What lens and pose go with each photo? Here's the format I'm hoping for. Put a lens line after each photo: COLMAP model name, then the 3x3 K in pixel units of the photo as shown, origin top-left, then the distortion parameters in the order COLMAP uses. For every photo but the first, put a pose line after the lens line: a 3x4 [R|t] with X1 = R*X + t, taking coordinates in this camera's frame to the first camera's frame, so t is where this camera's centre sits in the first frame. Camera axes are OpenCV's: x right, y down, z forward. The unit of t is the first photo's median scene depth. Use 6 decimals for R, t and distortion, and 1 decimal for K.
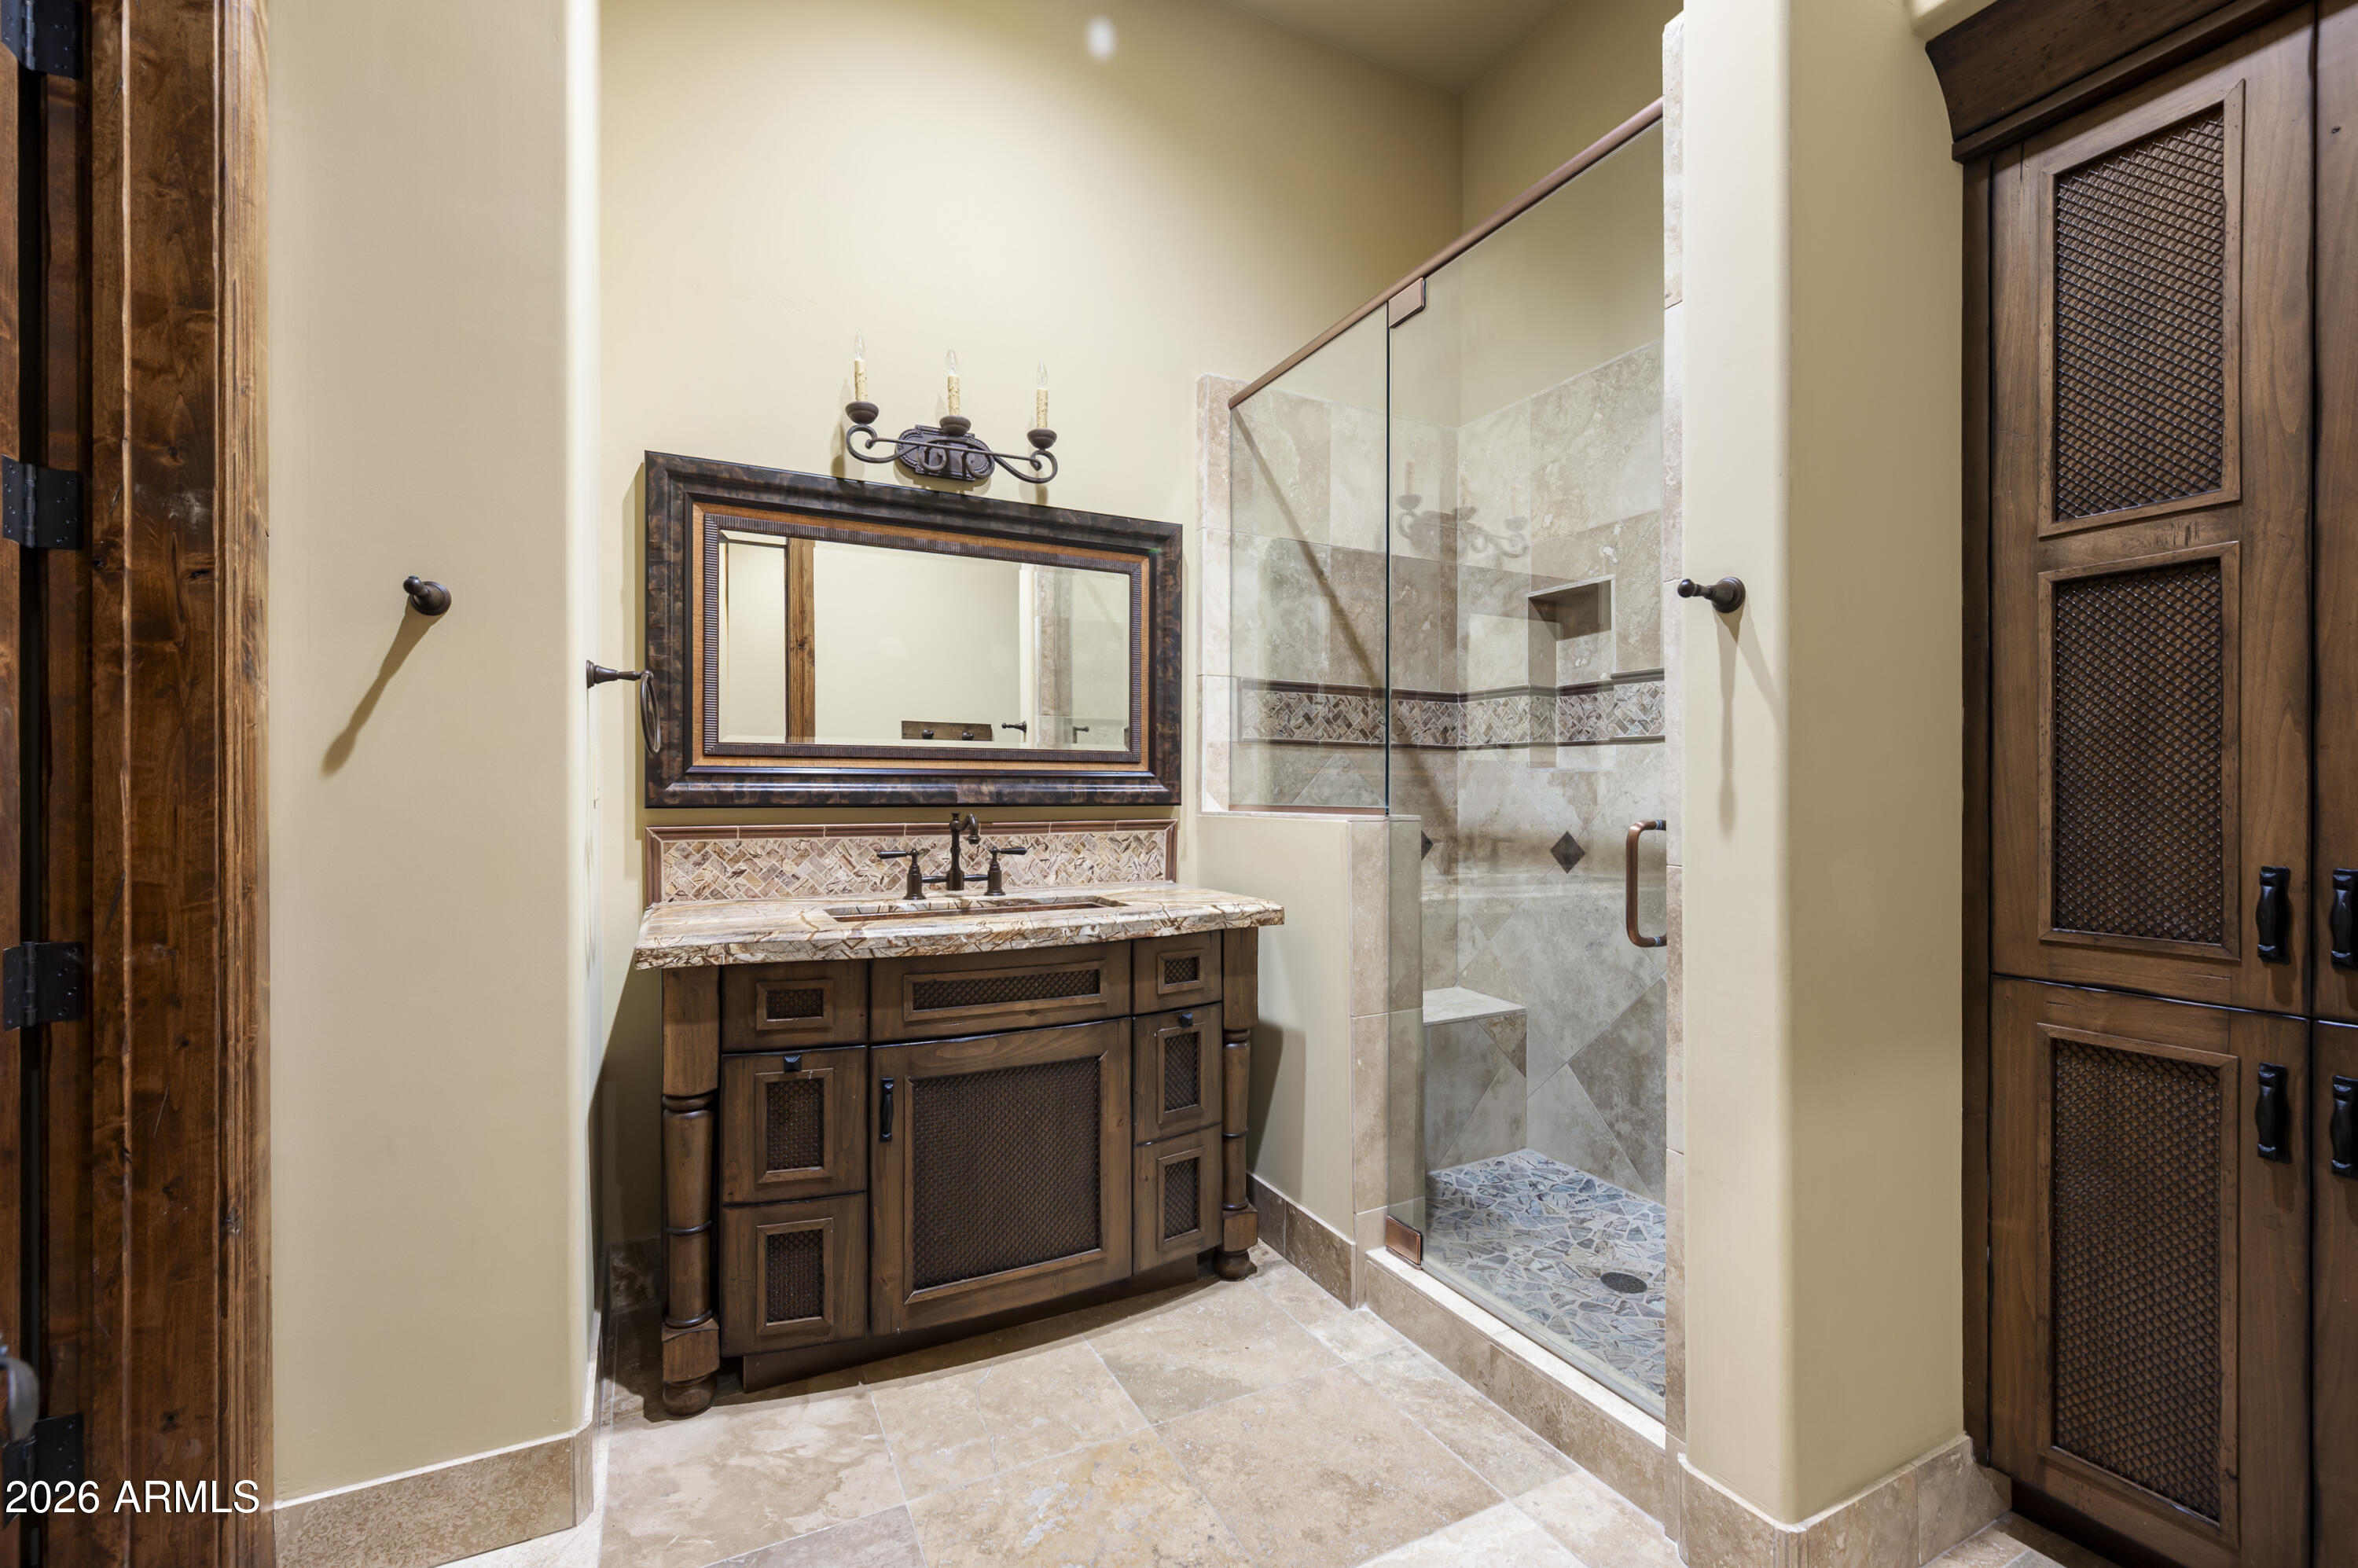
lens RADIAL K [[1006.0, 0, 1177.1], [0, 1006.0, 791.4], [0, 0, 1]] dist [0.001372, 0.000030]
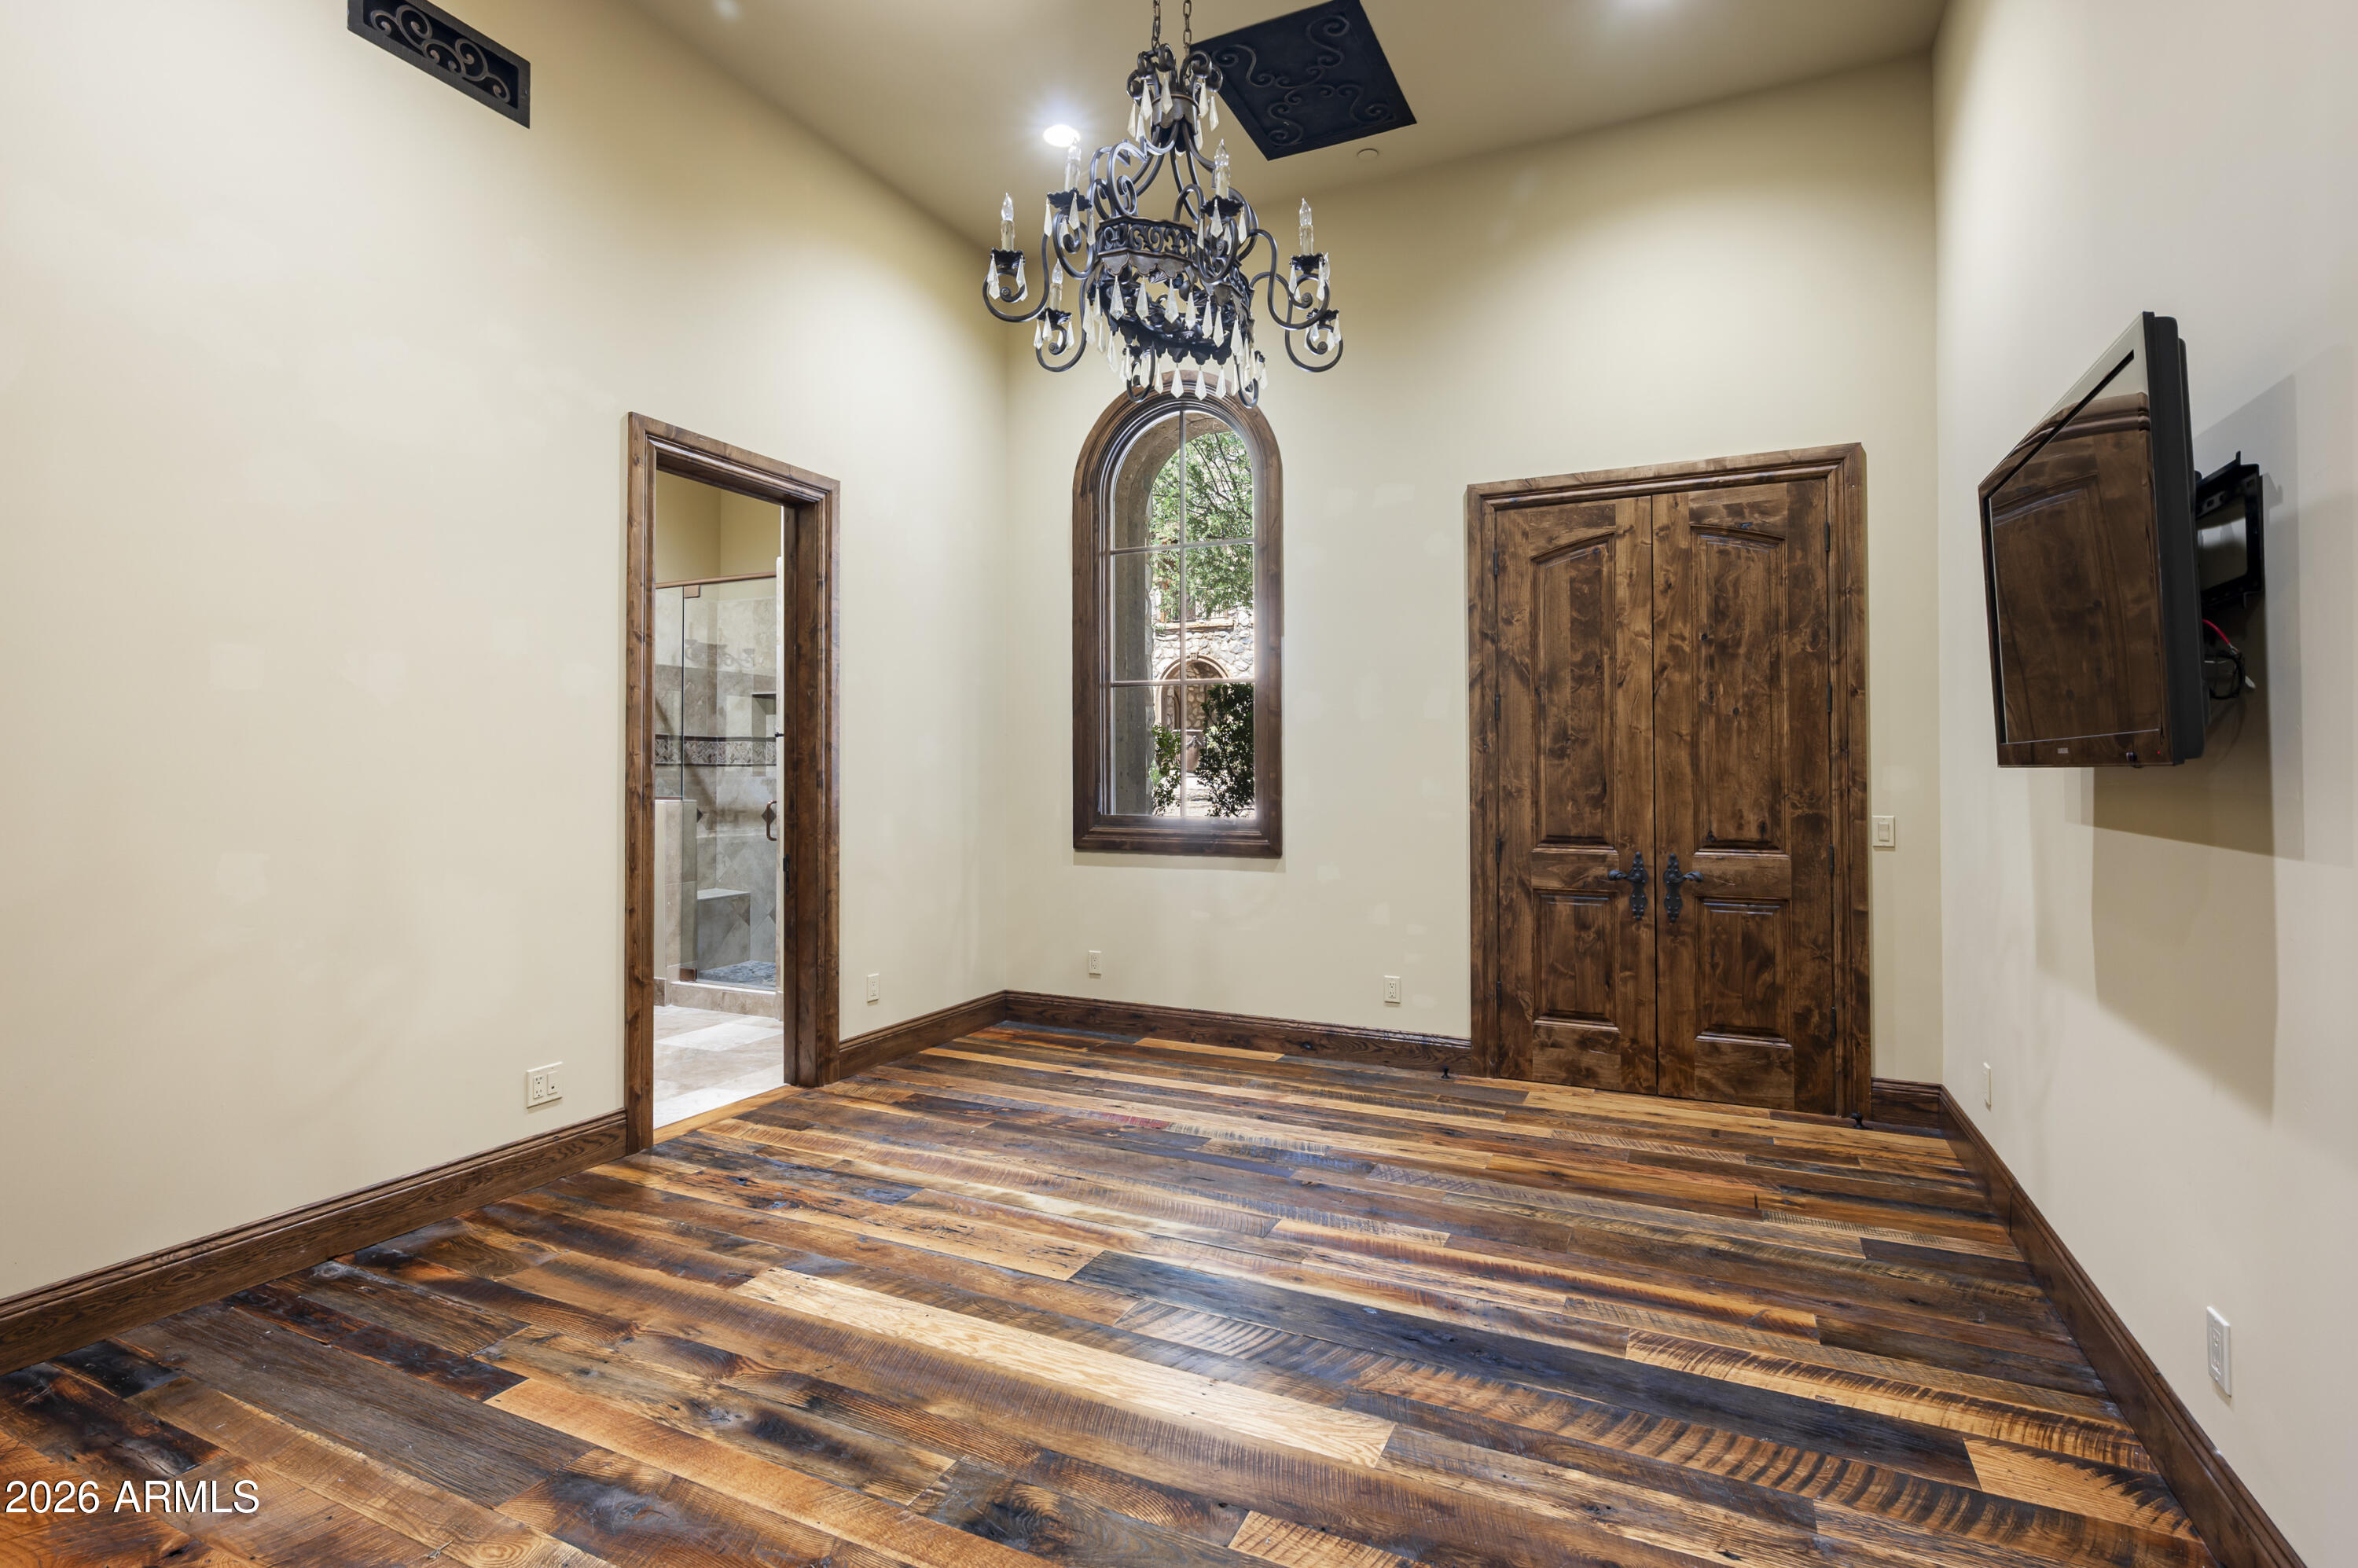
lens RADIAL K [[1106.3, 0, 1180.7], [0, 1106.3, 765.4], [0, 0, 1]] dist [0.000833, 0.000029]
pose [[0.795717, 0.005900, 0.605640, -0.322799], [-0.003156, 0.999979, -0.005595, -0.035200], [-0.605661, 0.002541, 0.795719, -1.326960]]
